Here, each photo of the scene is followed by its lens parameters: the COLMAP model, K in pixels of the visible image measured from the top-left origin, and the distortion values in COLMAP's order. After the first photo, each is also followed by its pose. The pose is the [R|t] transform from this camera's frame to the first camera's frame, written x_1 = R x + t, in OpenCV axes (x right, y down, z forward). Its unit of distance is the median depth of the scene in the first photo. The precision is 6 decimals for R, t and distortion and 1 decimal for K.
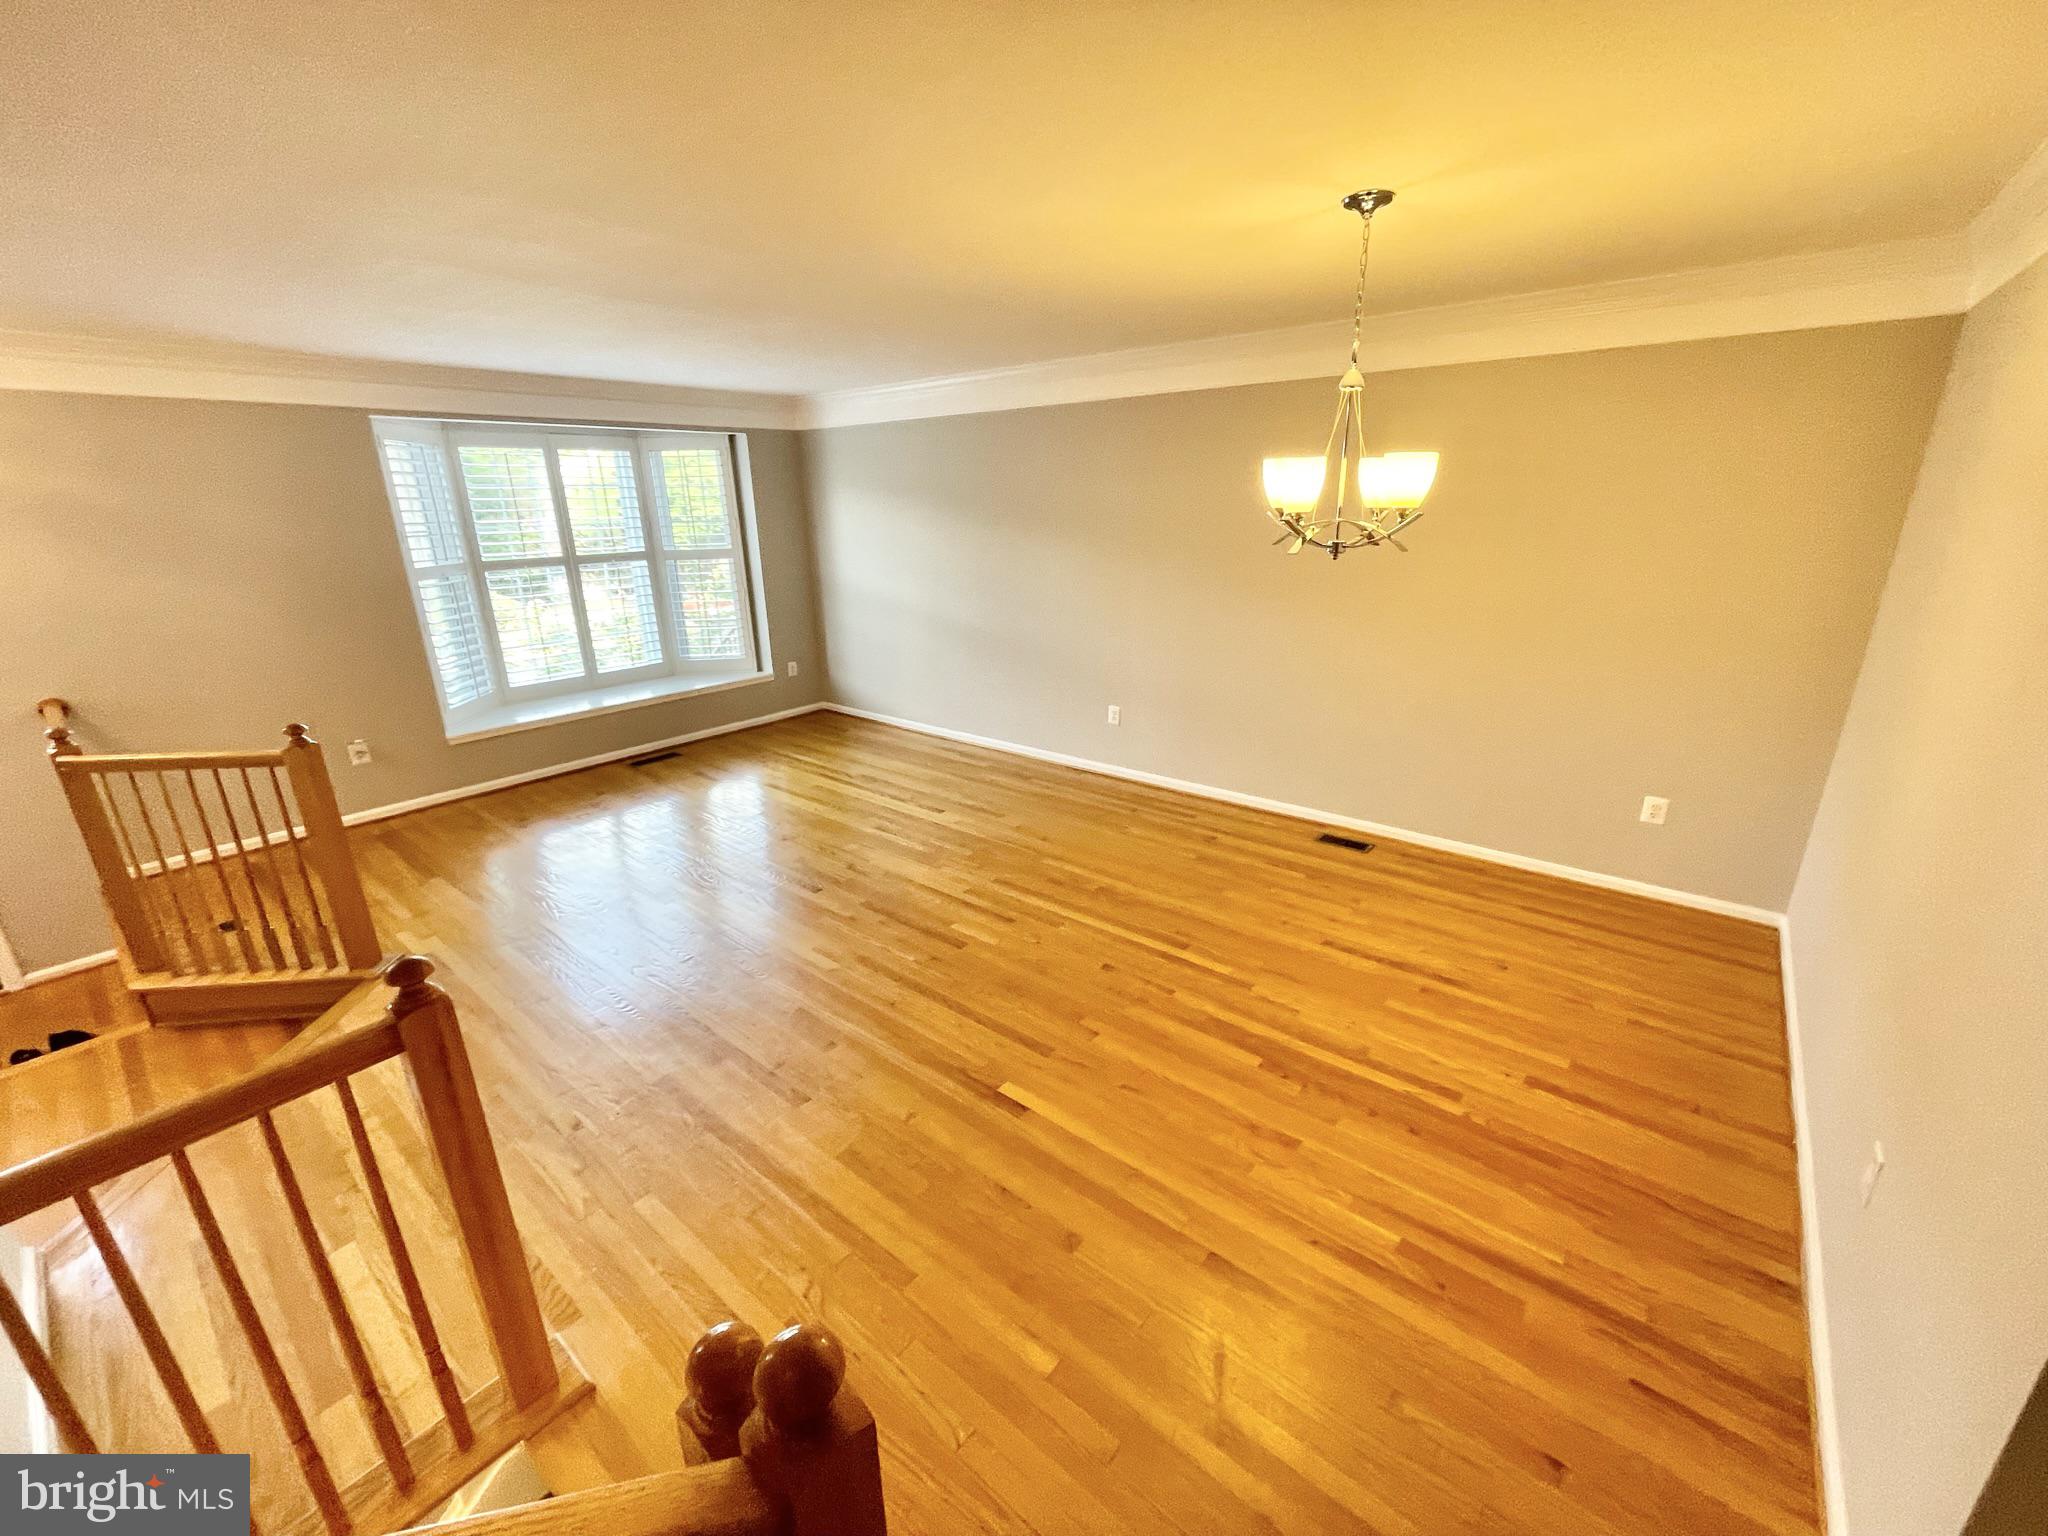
lens RADIAL K [[824.4, 0, 1028.3], [0, 824.4, 757.2], [0, 0, 1]] dist [0.000469, -0.000784]
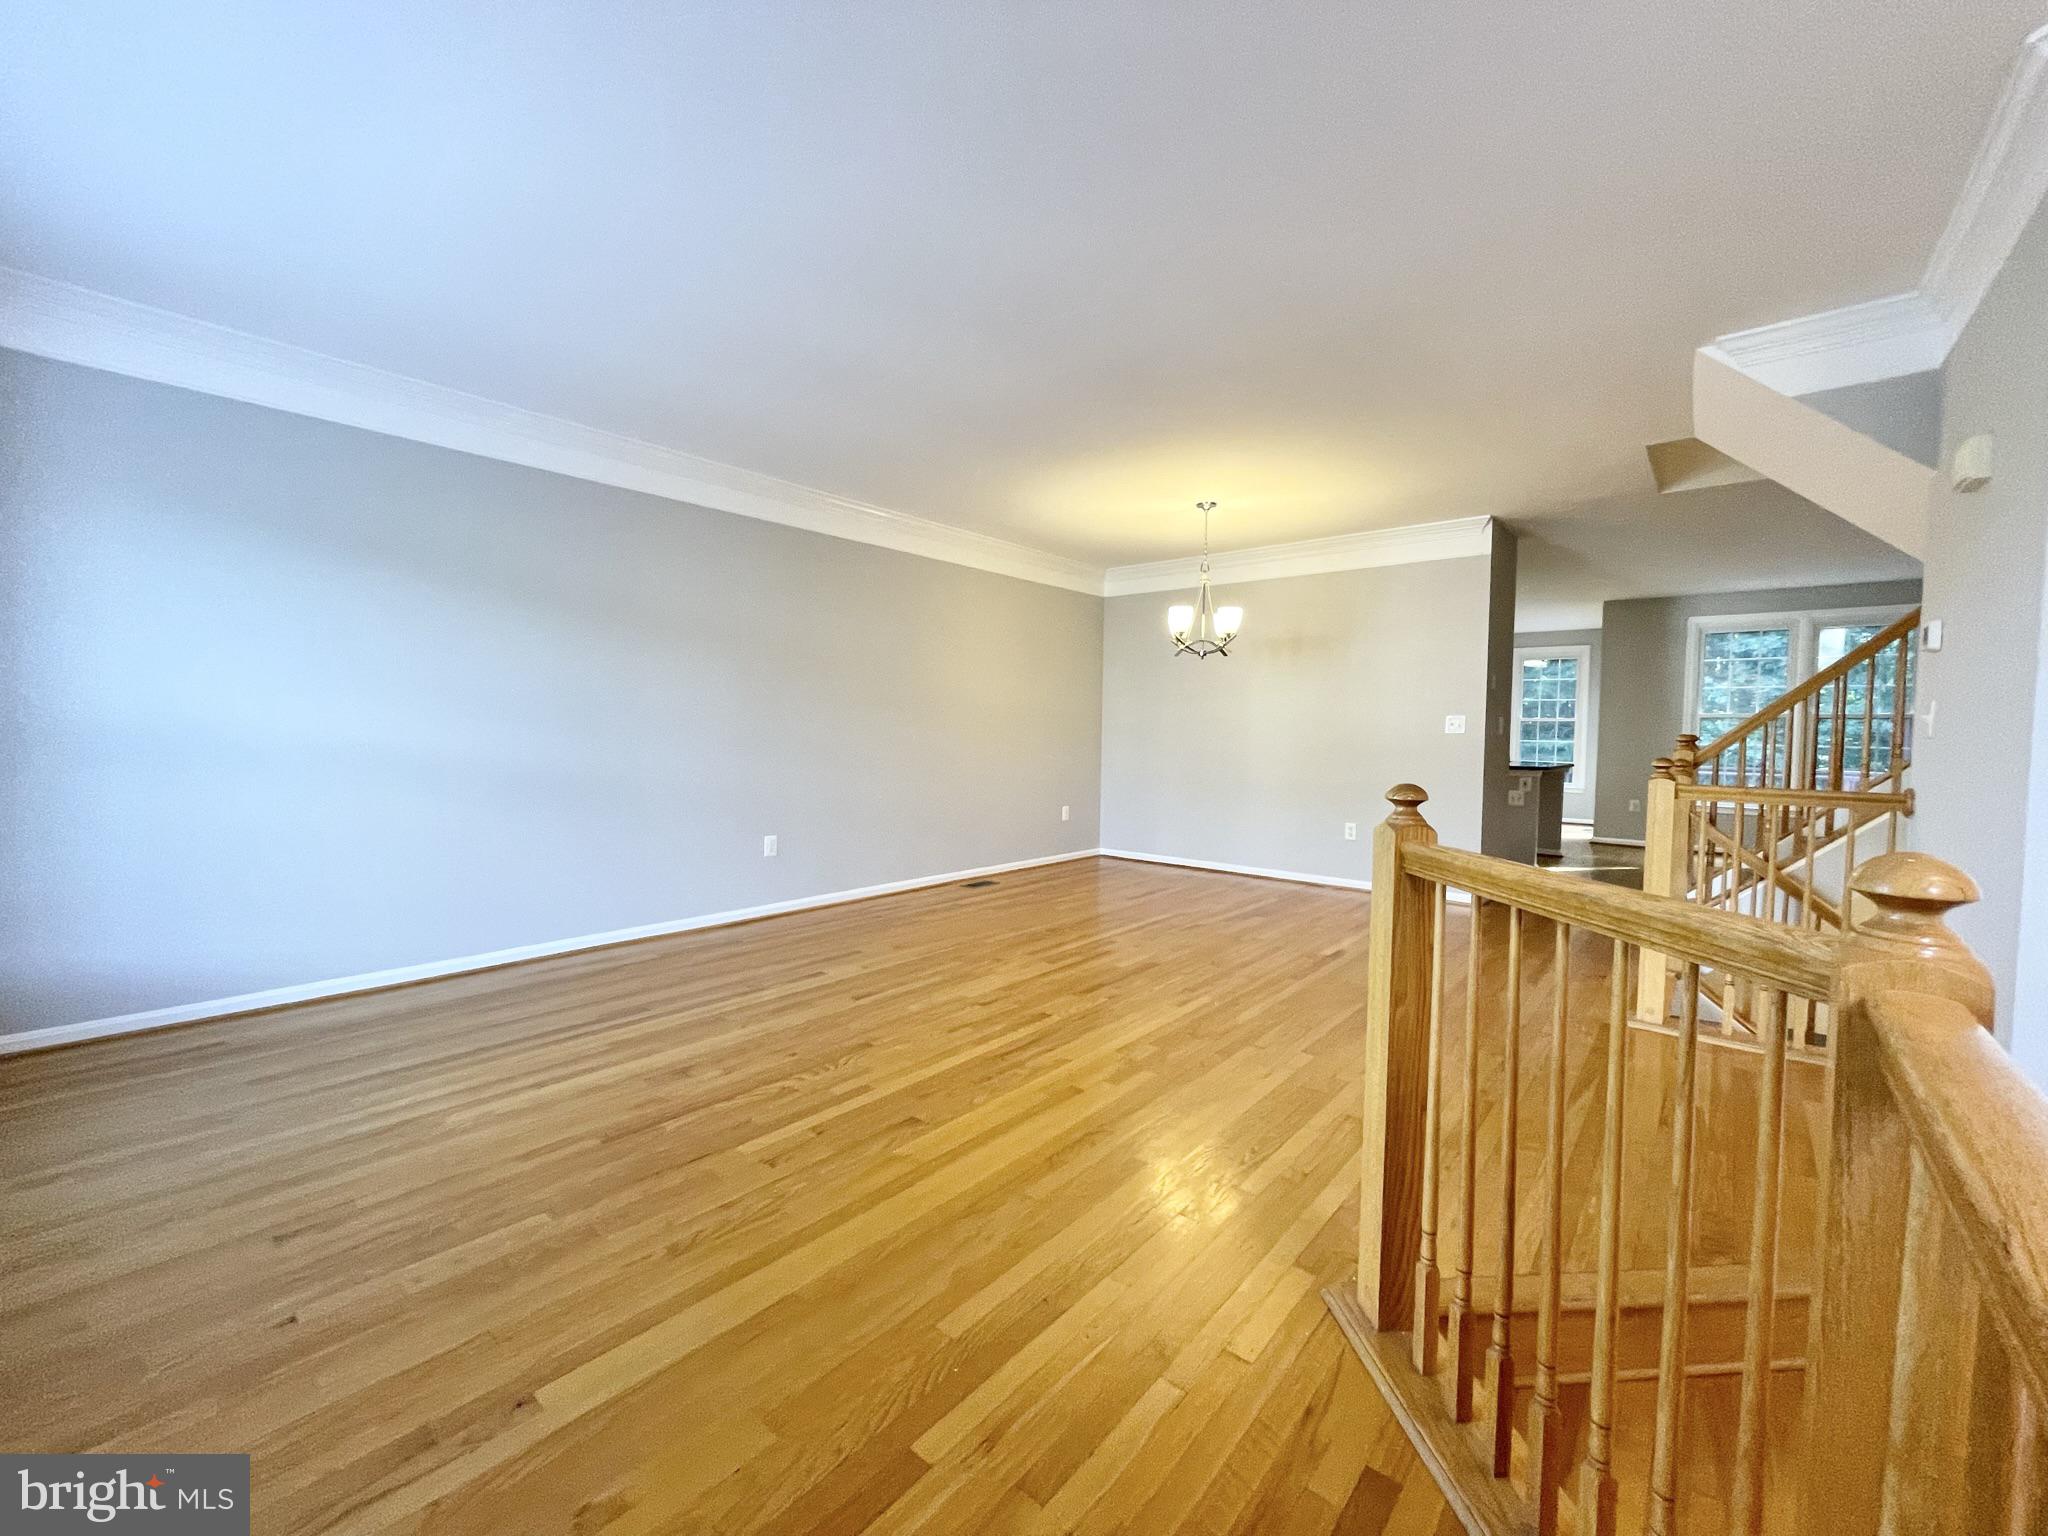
lens RADIAL K [[824.4, 0, 1013.0], [0, 824.4, 766.1], [0, 0, 1]] dist [0.000469, -0.000784]
pose [[0.020654, -0.020450, 0.999578, -1.369467], [0.291888, 0.956357, 0.013535, -0.120773], [-0.956230, 0.291485, 0.025722, 1.200598]]
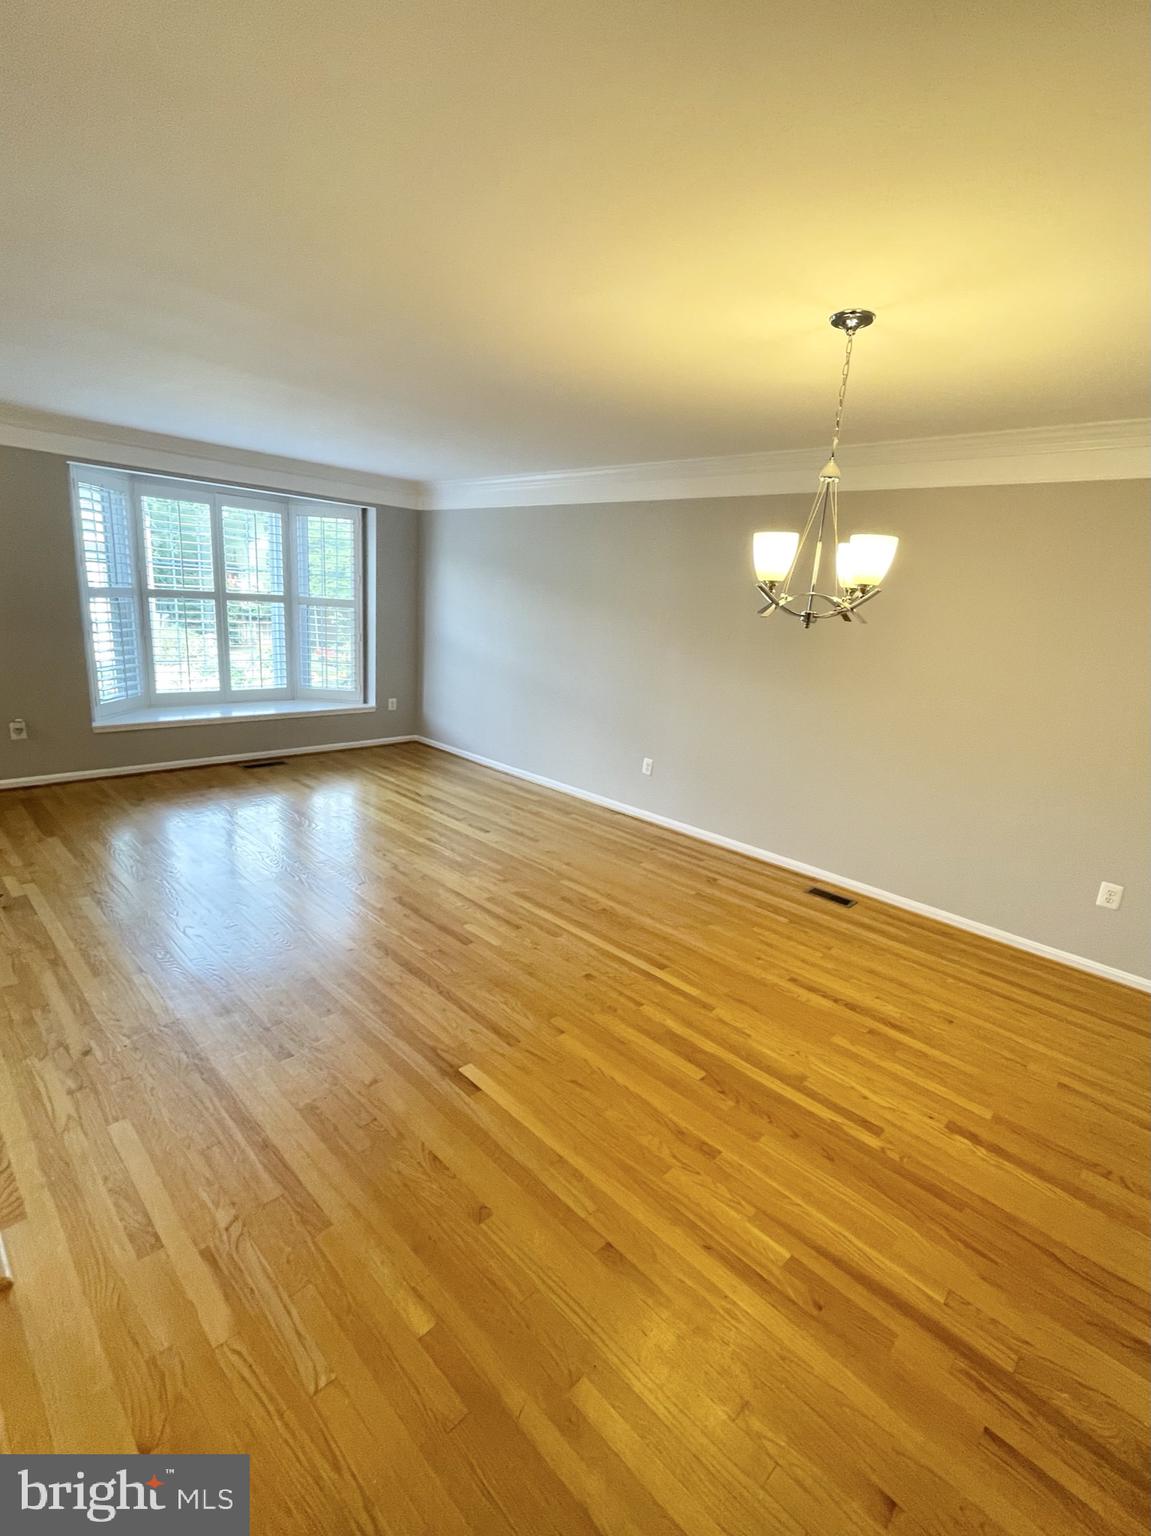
lens RADIAL K [[694.9, 0, 580.4], [0, 694.9, 764.8], [0, 0, 1]] dist [0.001463, -0.001226]
pose [[0.992809, 0.106061, -0.055505, 0.111217], [-0.109592, 0.991849, -0.065002, 0.034172], [0.048158, 0.070617, 0.996340, 0.040913]]
